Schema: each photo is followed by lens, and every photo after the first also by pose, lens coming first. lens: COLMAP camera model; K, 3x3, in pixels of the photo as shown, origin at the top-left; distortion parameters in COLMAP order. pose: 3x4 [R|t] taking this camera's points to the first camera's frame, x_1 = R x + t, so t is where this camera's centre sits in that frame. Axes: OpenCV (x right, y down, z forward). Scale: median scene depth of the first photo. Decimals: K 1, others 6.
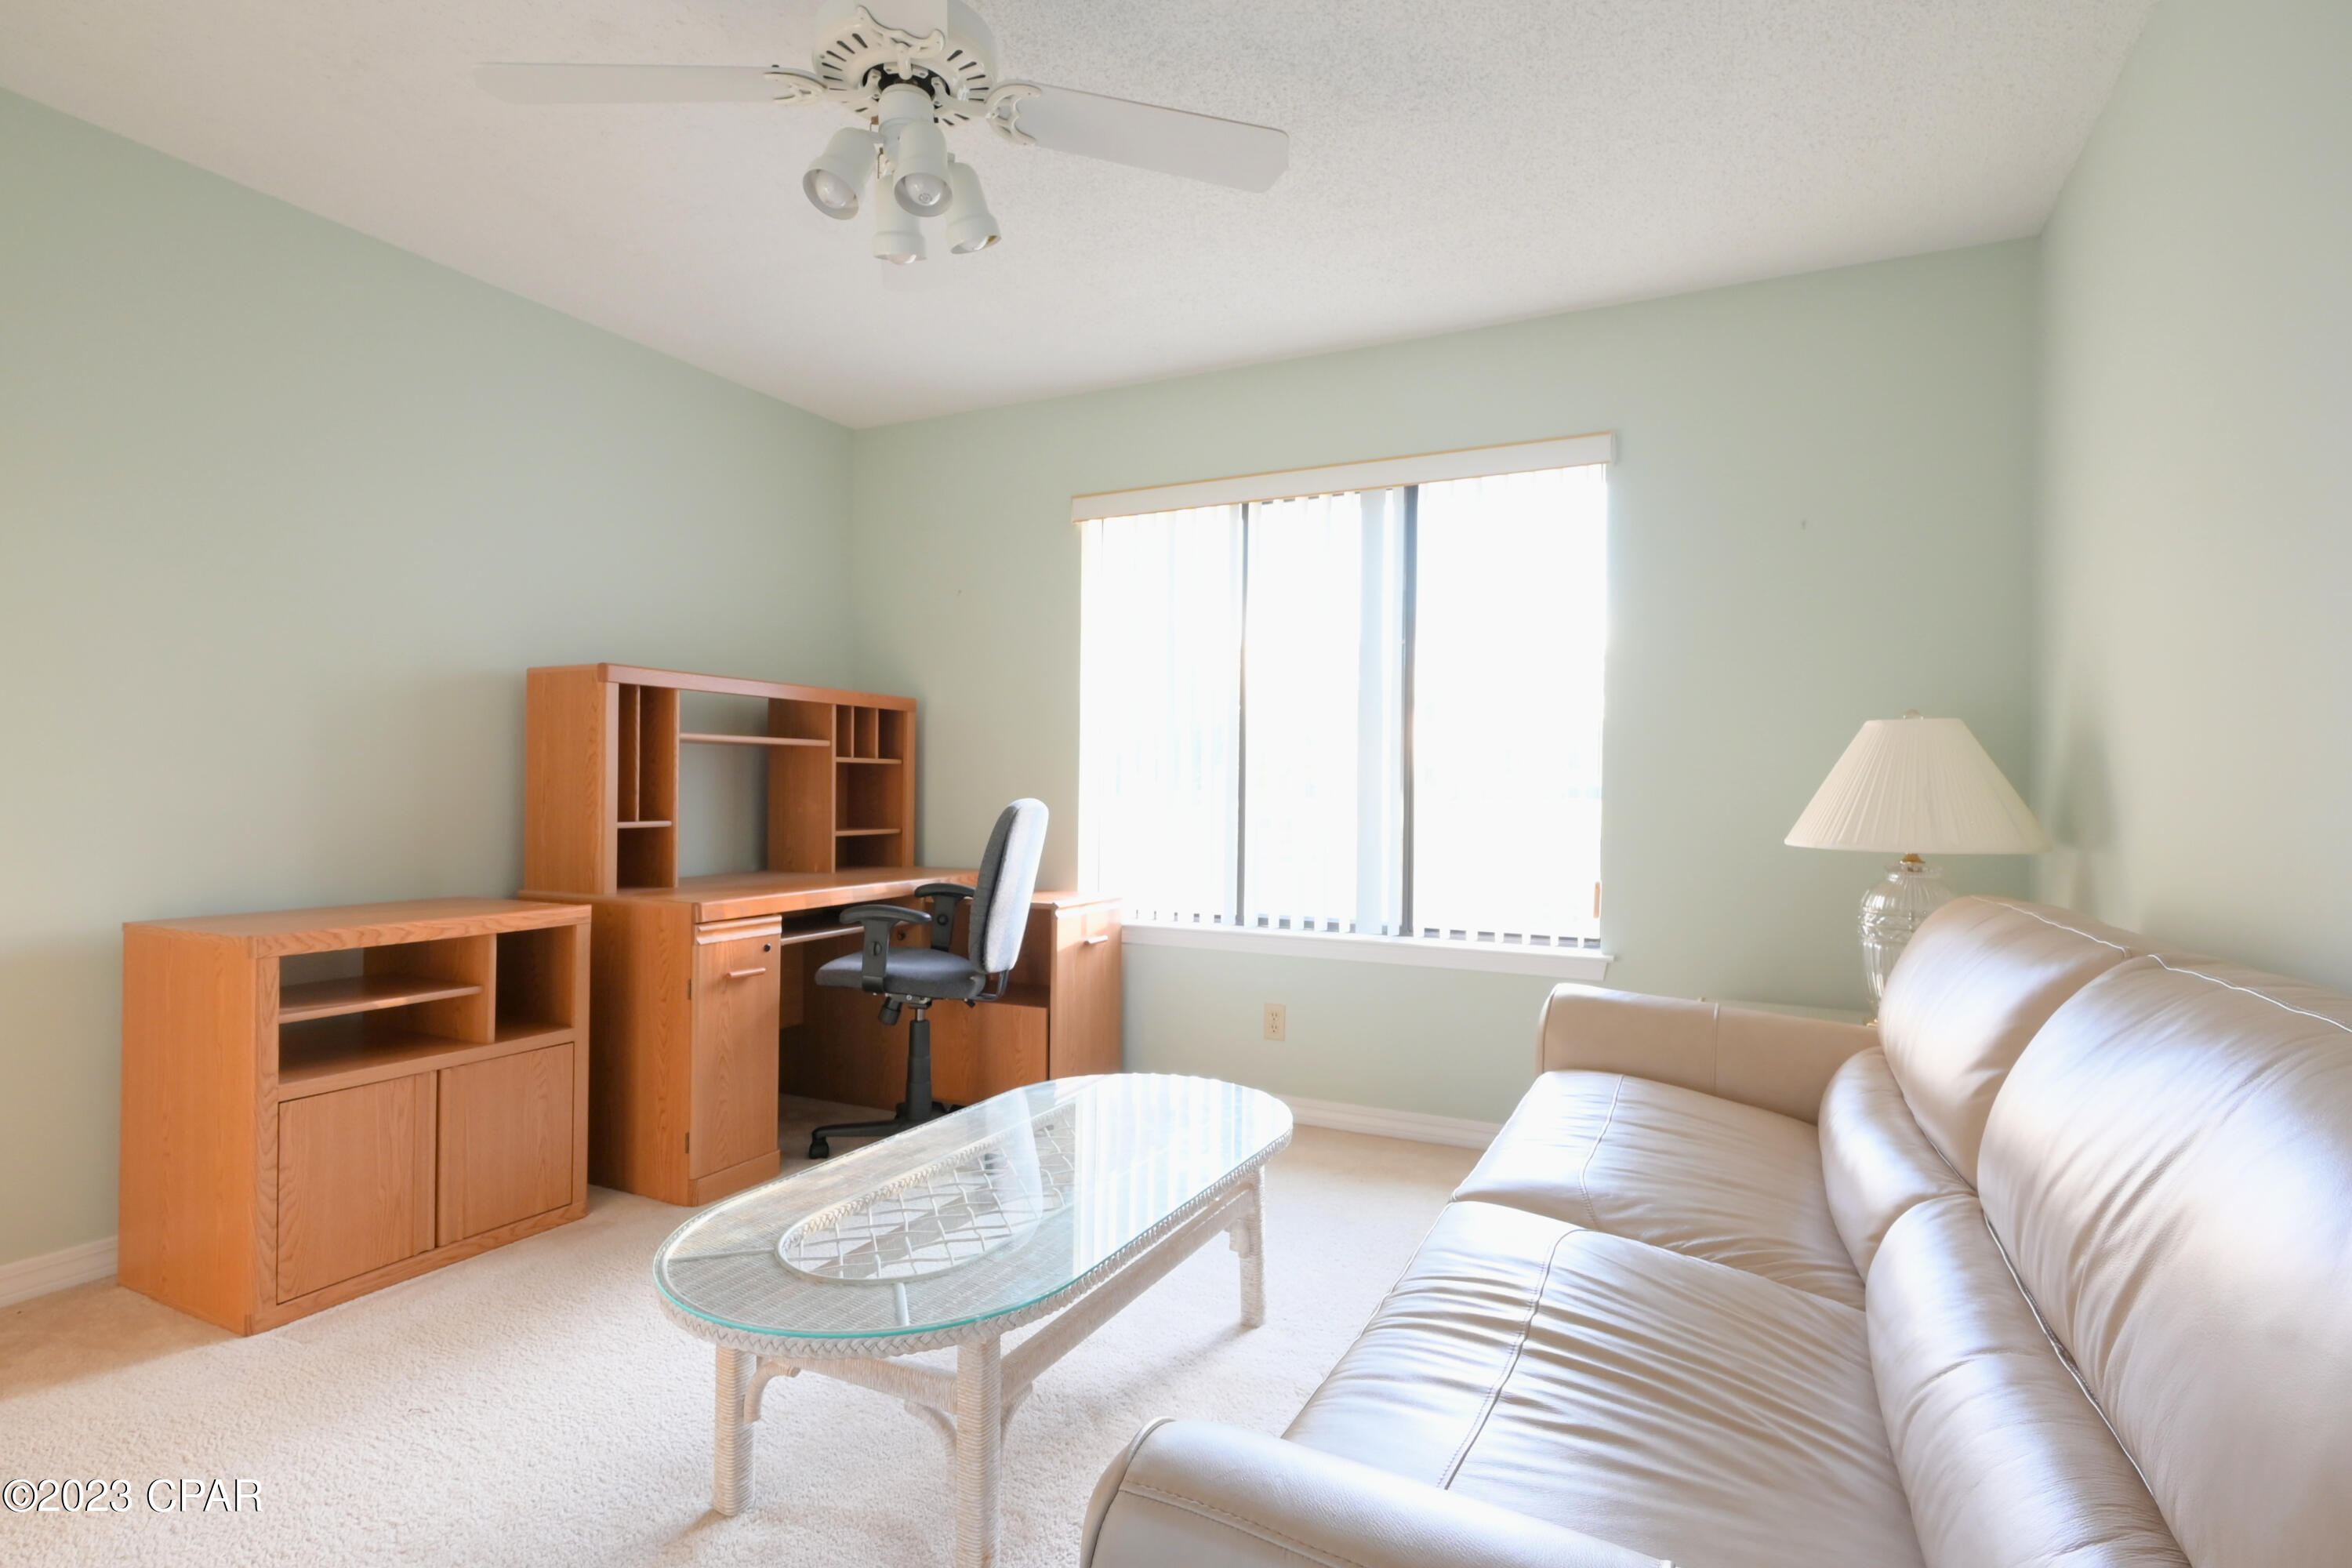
lens RADIAL K [[1161.8, 0, 1169.4], [0, 1161.8, 785.9], [0, 0, 1]] dist [-0.003358, 0.002851]
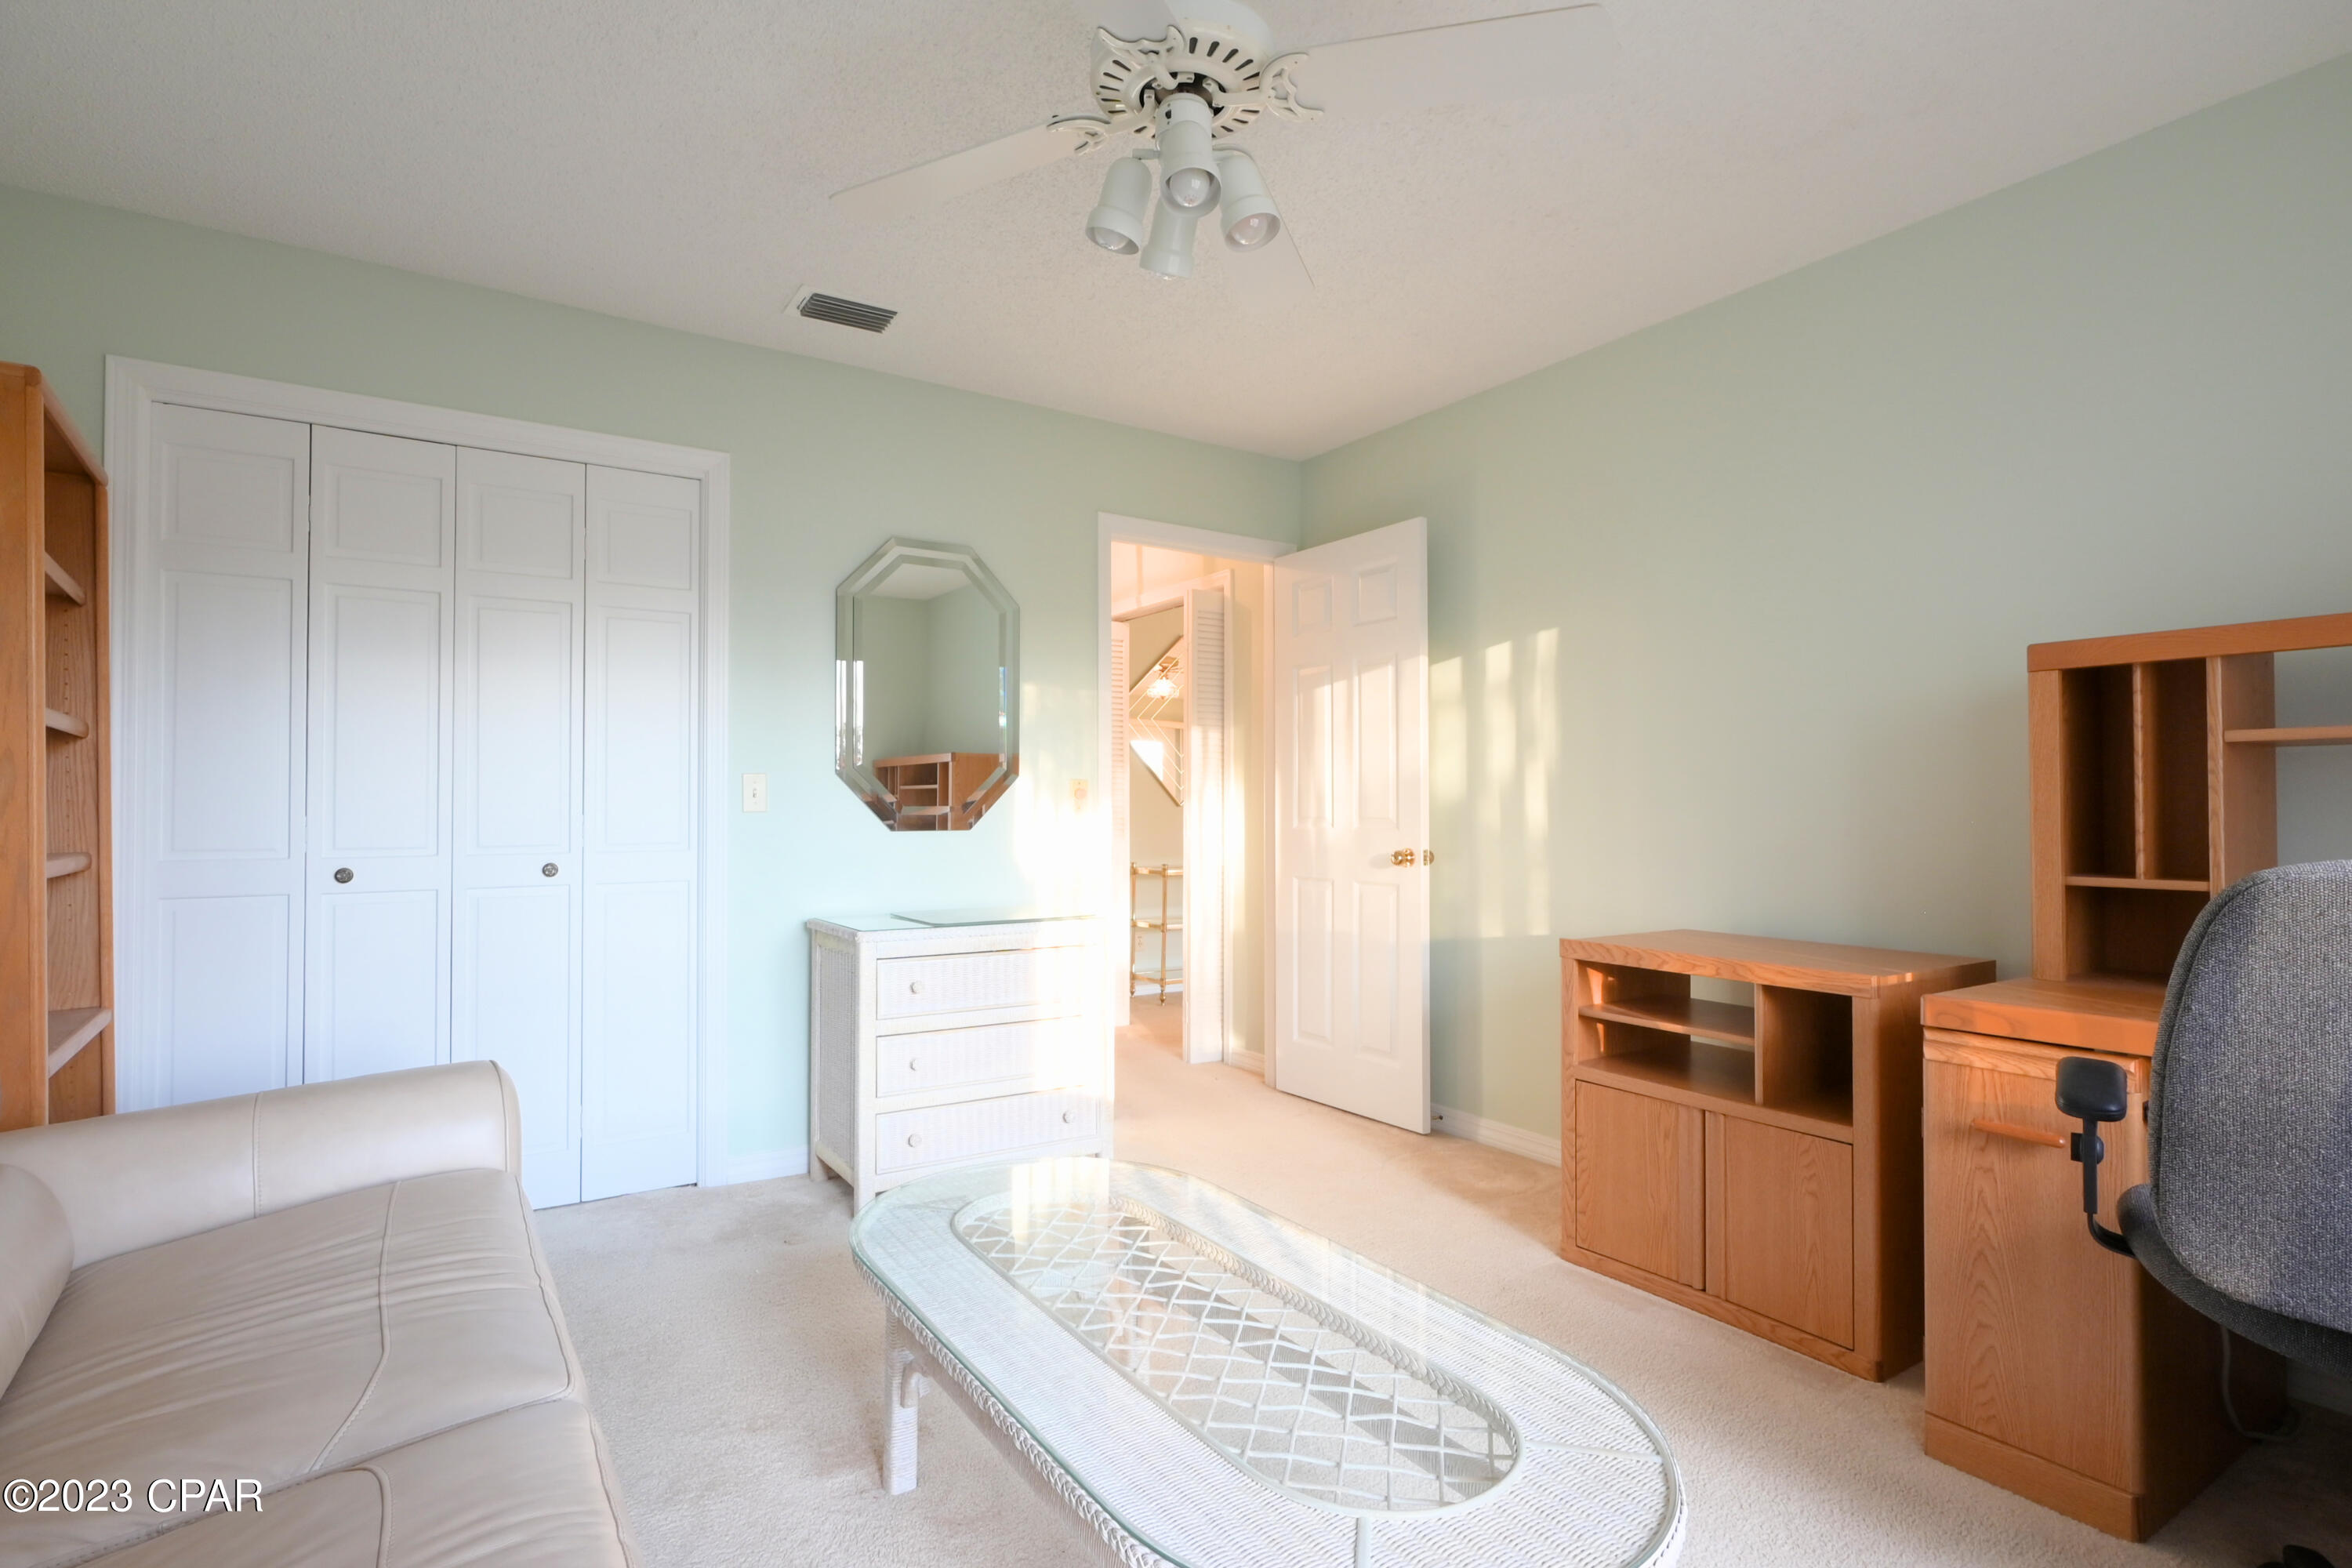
lens RADIAL K [[1161.8, 0, 1174.0], [0, 1161.8, 791.6], [0, 0, 1]] dist [-0.003358, 0.002851]
pose [[-0.489991, -0.023993, -0.871397, 0.374693], [-0.006072, 0.999691, -0.024111, 0.001565], [0.871707, -0.006523, -0.489985, 0.902978]]
